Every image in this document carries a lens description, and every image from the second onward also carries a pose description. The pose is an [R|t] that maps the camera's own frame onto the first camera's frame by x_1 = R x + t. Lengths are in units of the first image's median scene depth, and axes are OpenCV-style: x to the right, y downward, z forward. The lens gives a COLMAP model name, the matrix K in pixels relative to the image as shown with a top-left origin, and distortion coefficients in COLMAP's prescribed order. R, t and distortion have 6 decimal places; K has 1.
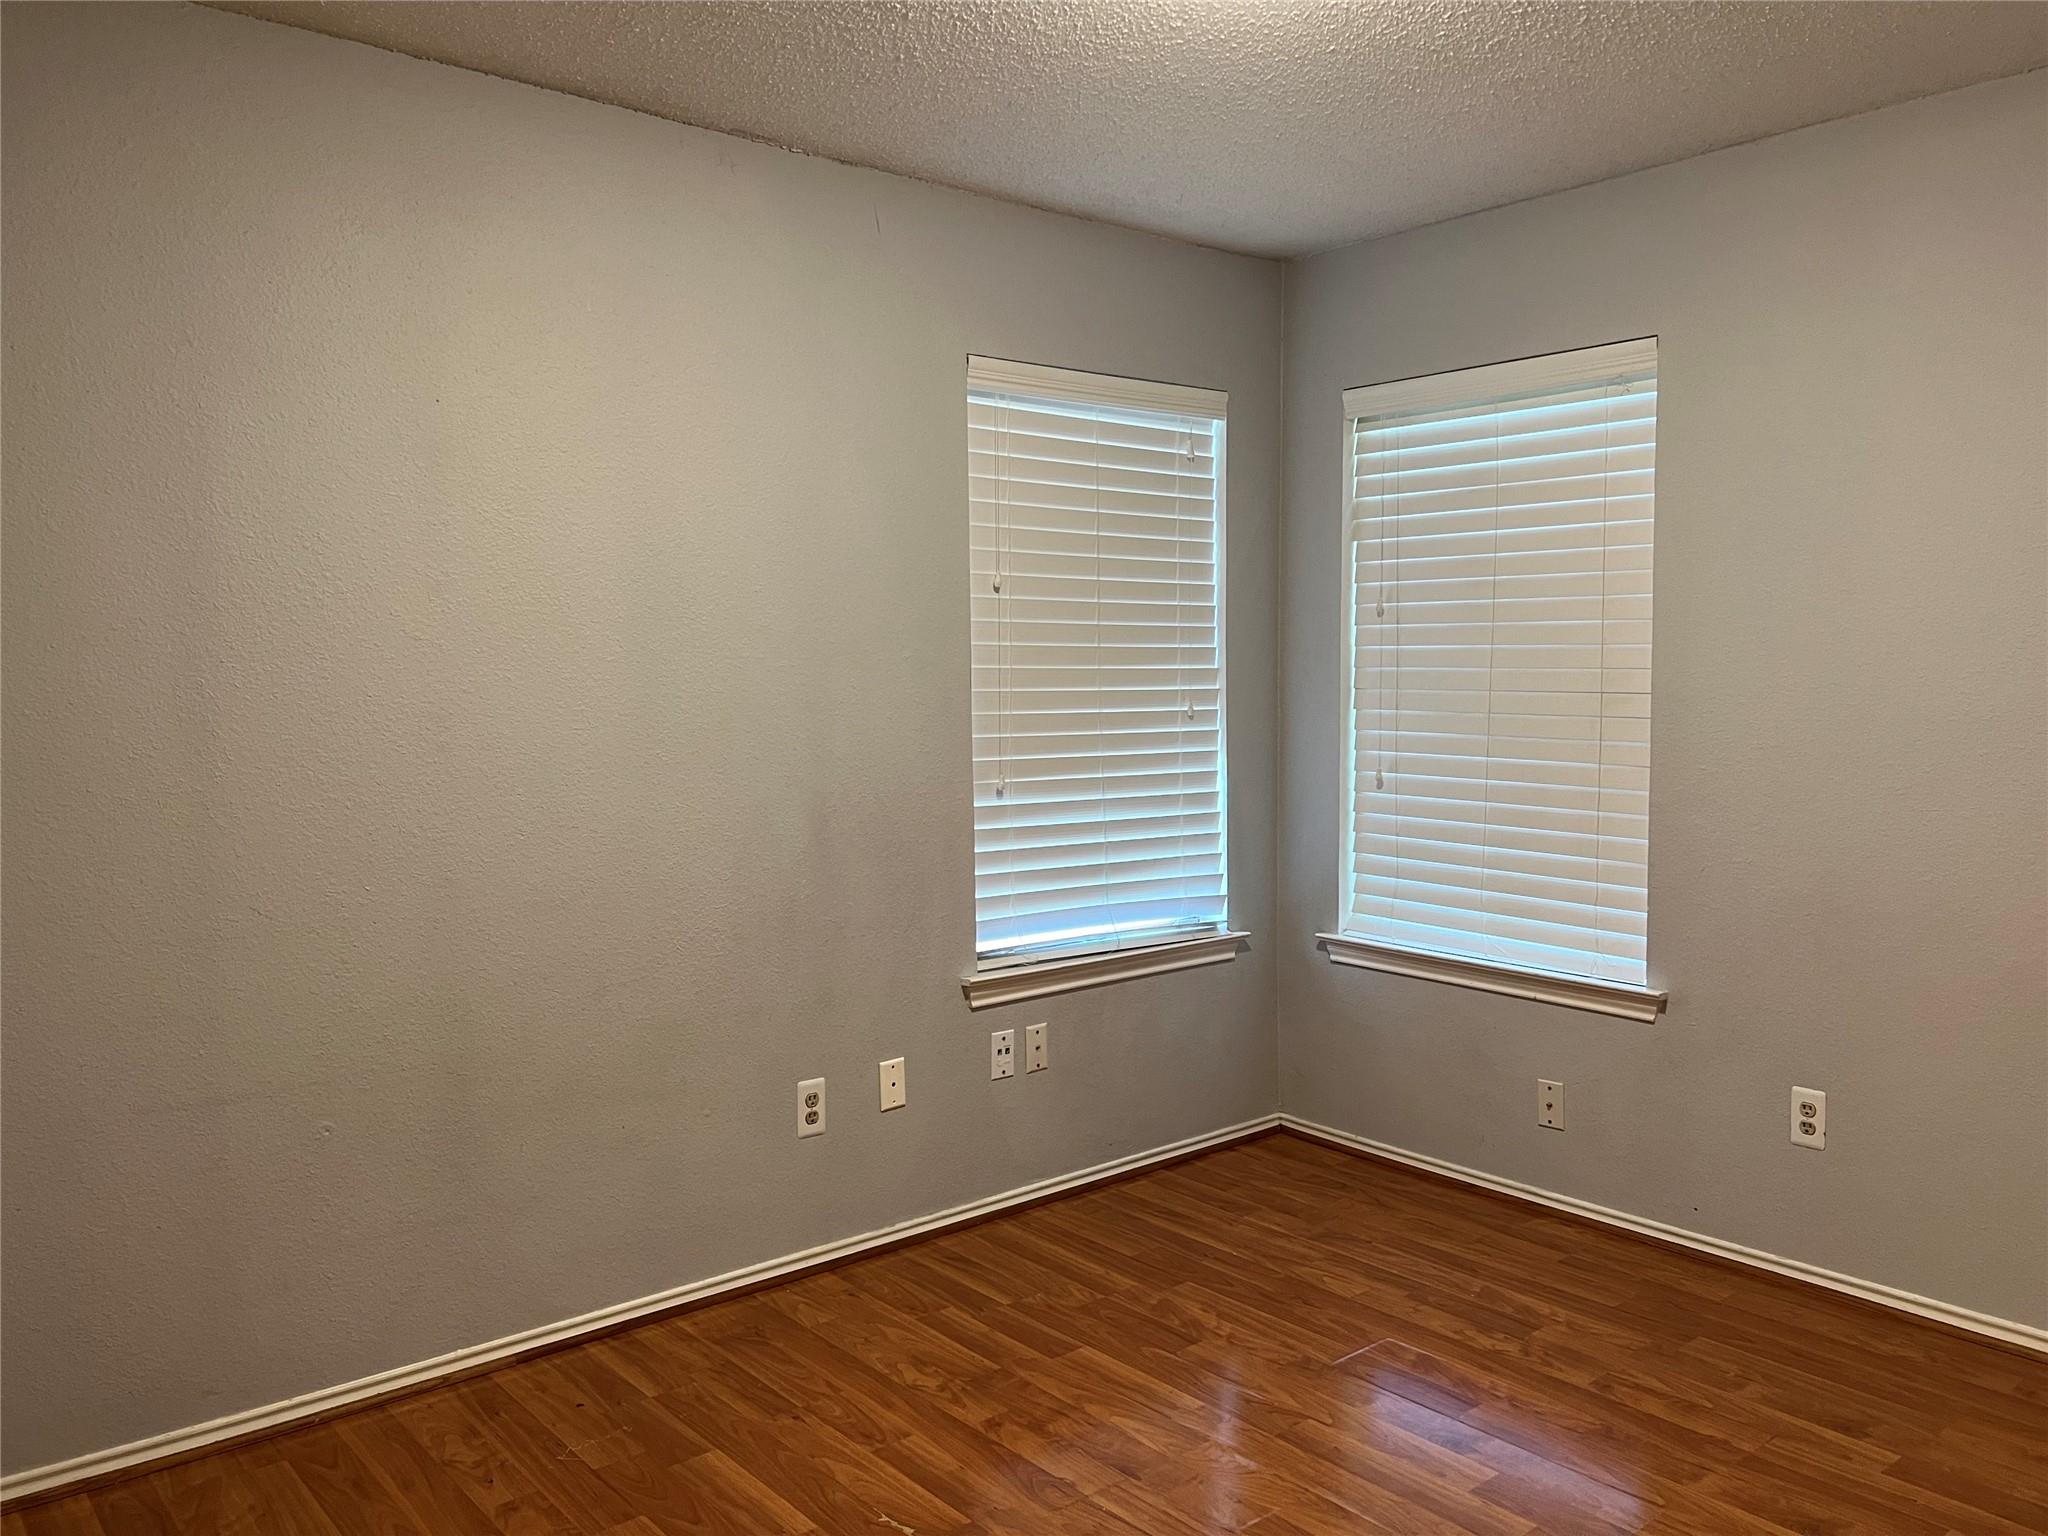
lens RADIAL K [[1549.9, 0, 1023.7], [0, 1549.9, 769.1], [0, 0, 1]] dist [0.021309, -0.027643]
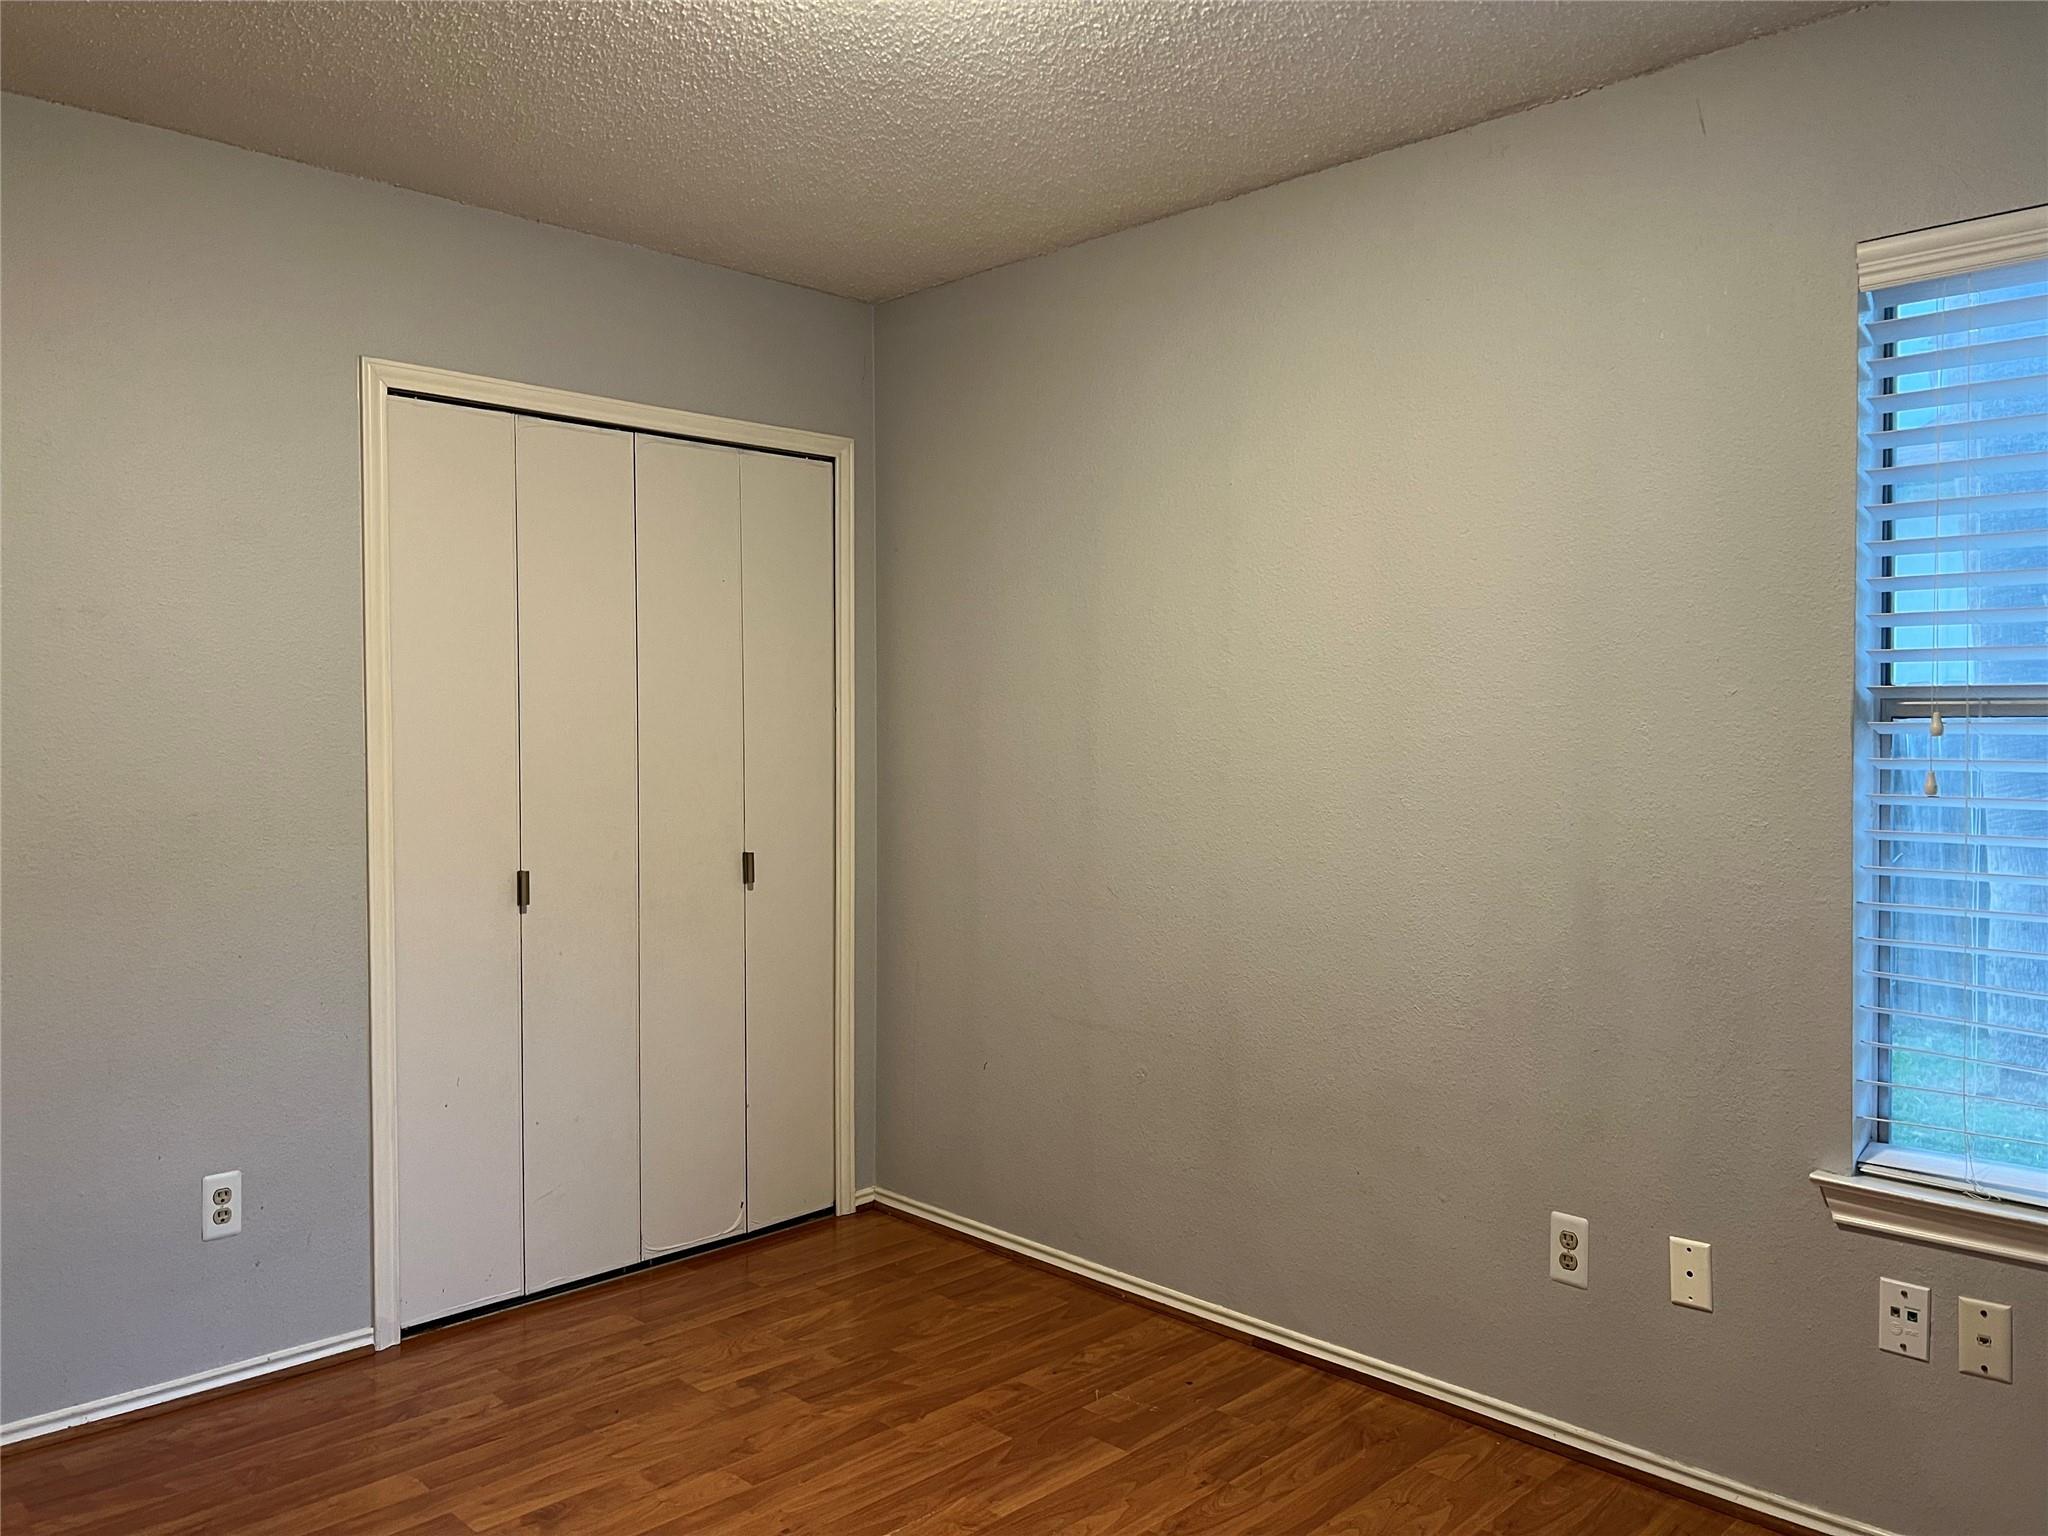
lens RADIAL K [[1549.9, 0, 1024.7], [0, 1549.9, 764.4], [0, 0, 1]] dist [0.021309, -0.027643]
pose [[0.099967, 0.041385, -0.994130, 0.678664], [-0.070375, 0.996926, 0.034425, -0.047326], [0.992499, 0.066521, 0.102572, 0.655038]]
